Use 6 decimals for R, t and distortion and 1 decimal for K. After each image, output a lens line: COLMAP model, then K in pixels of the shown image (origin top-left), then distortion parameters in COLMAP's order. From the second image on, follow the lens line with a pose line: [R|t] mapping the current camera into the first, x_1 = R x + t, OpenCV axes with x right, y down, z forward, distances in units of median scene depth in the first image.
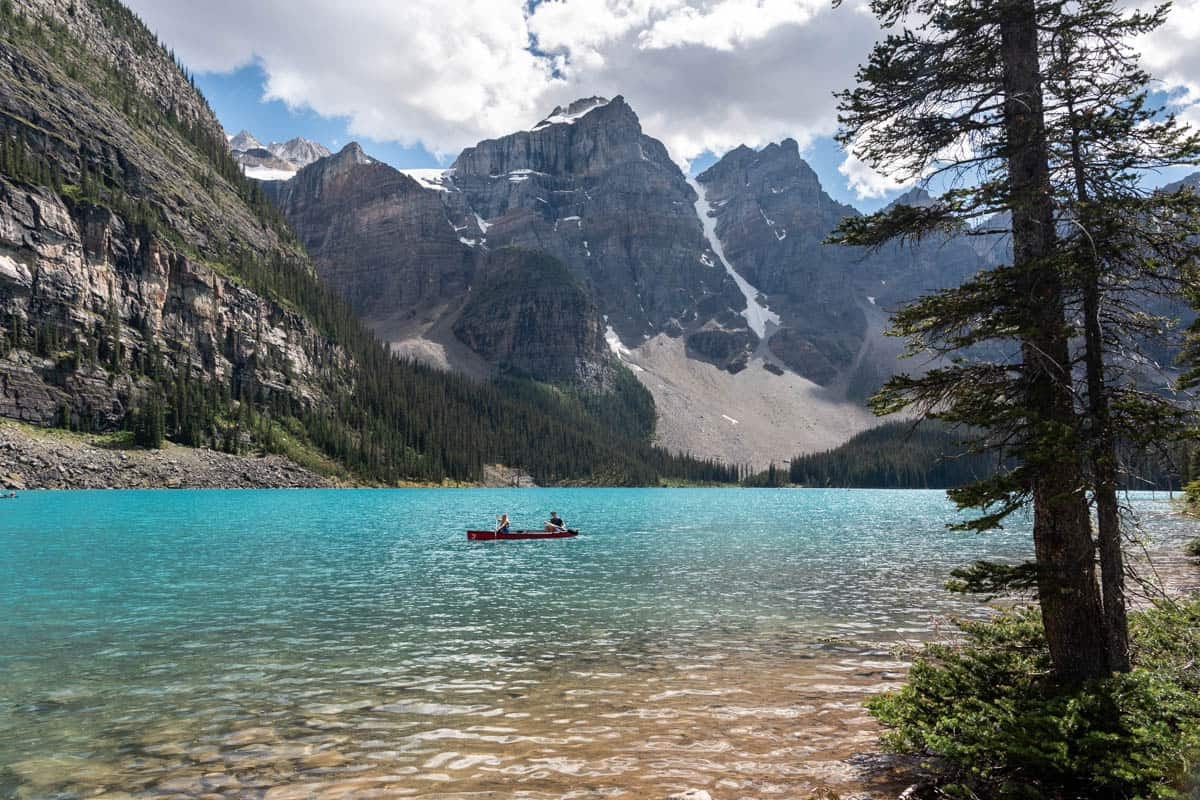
lens RADIAL K [[825.3, 0, 587.0], [0, 825.3, 384.7], [0, 0, 1]] dist [0.026815, -0.001495]
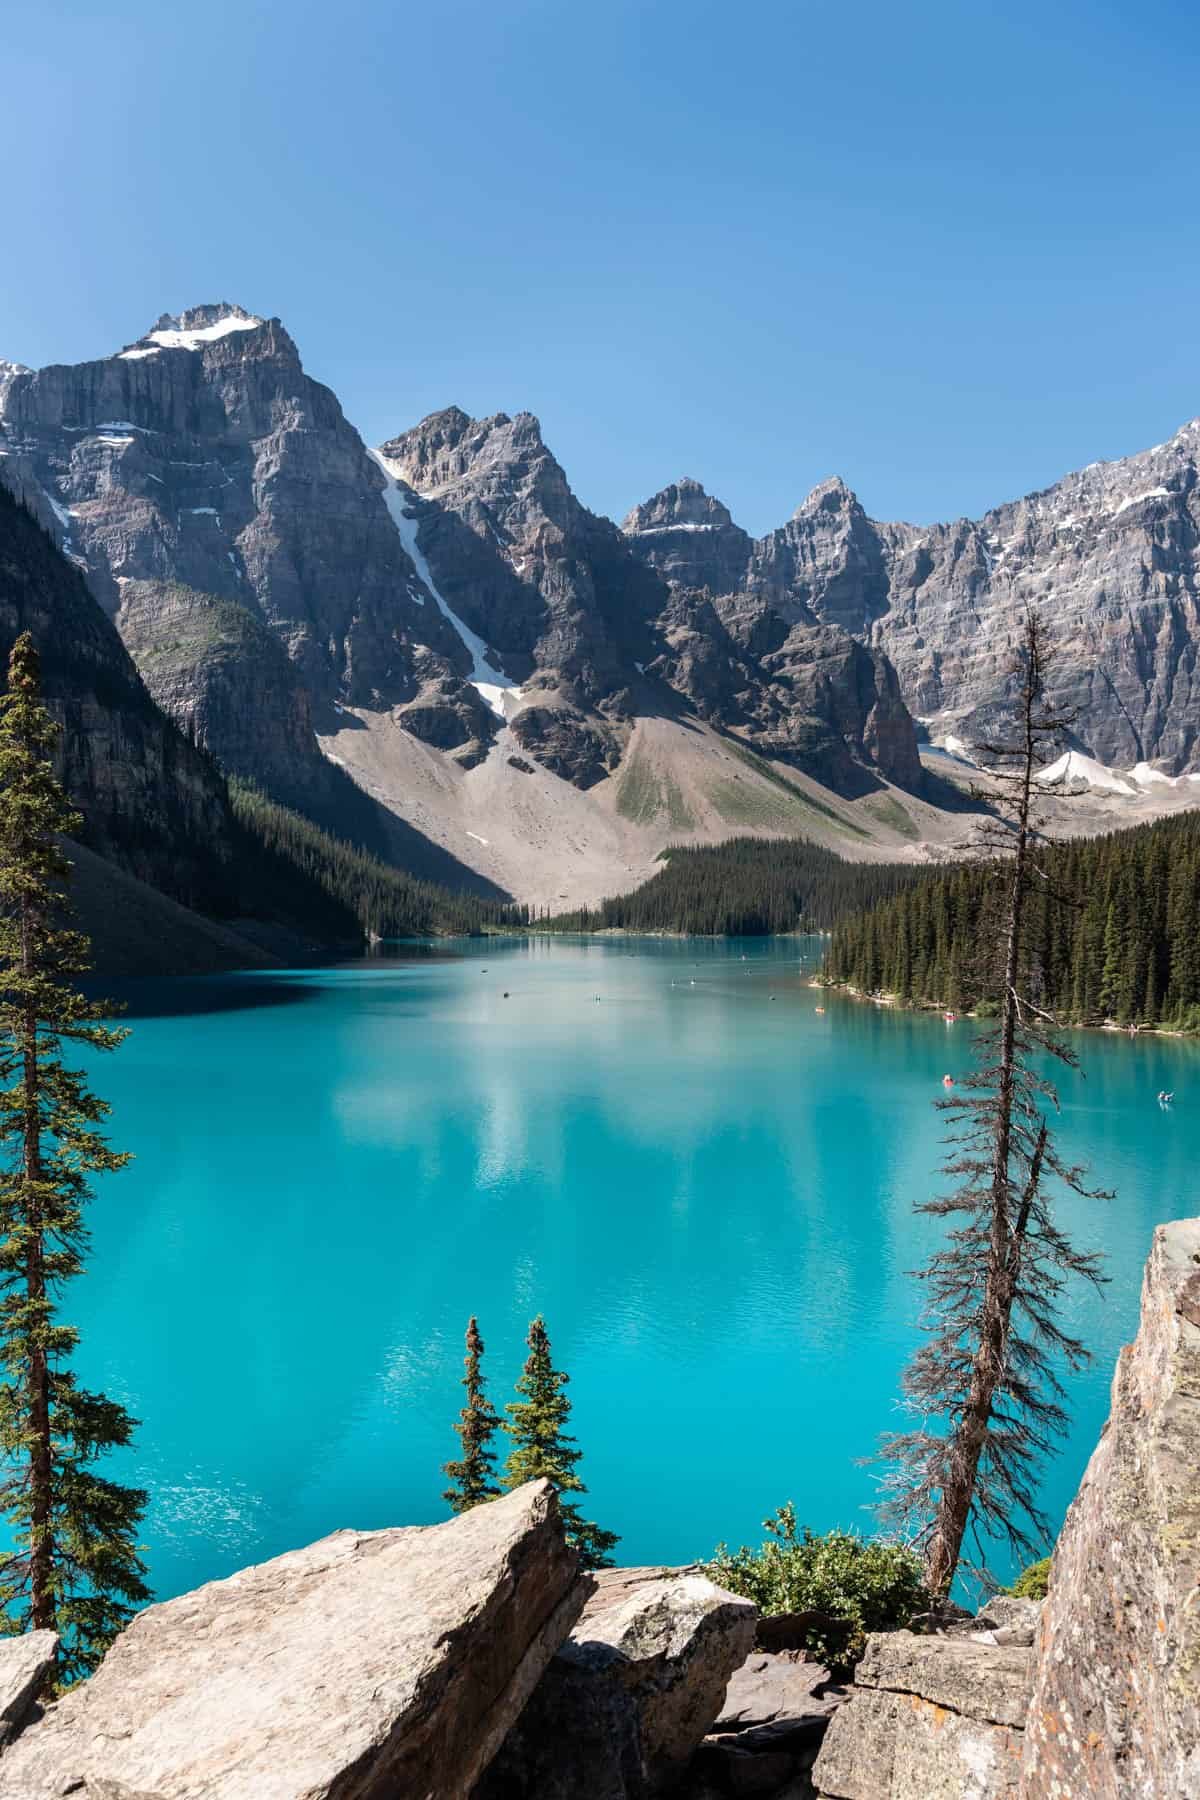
lens RADIAL K [[1467.5, 0, 587.0], [0, 1467.5, 915.7], [0, 0, 1]] dist [-0.007955, -0.045517]
pose [[0.942795, -0.009389, 0.333240, -0.513761], [-0.031511, 0.992618, 0.117119, -0.137764], [-0.331879, -0.120920, 0.935540, -0.855305]]
